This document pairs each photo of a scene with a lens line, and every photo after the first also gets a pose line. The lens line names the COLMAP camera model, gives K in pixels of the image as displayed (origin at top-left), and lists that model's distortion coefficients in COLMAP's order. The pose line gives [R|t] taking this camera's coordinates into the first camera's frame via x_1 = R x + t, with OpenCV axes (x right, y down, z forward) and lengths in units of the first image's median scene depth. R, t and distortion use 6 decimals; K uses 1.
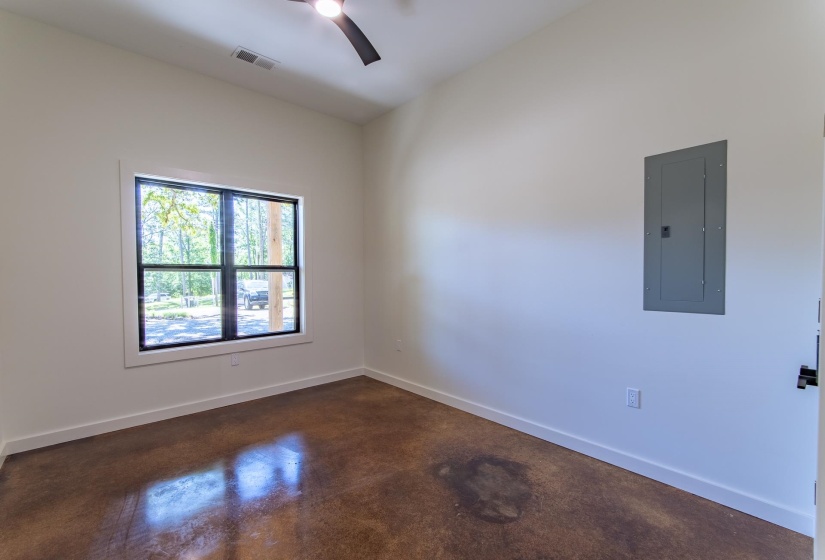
lens RADIAL K [[361.5, 0, 412.0], [0, 361.5, 284.6], [0, 0, 1]] dist [-0.000027, 0.000397]
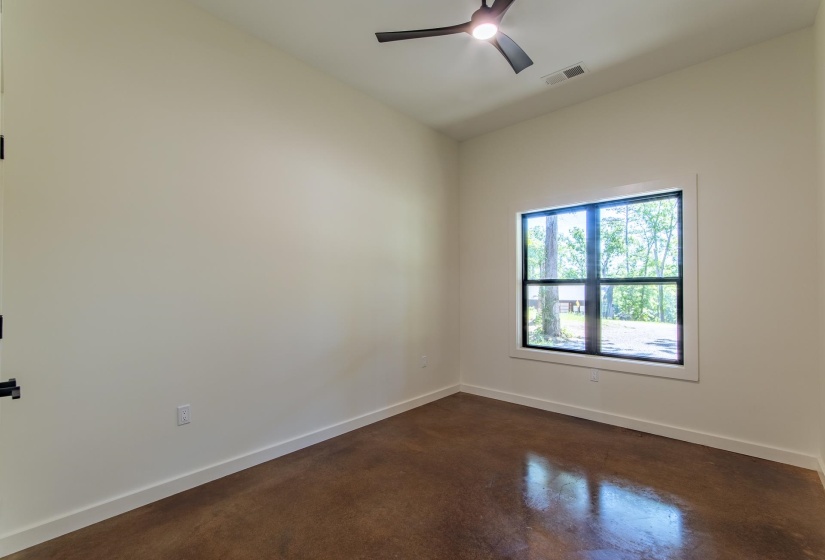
lens RADIAL K [[361.5, 0, 412.0], [0, 361.5, 284.6], [0, 0, 1]] dist [-0.000027, 0.000397]
pose [[0.101555, -0.011605, -0.994762, 0.424838], [-0.026604, 0.999543, -0.014377, -0.009480], [0.994474, 0.027925, 0.101200, 0.398224]]
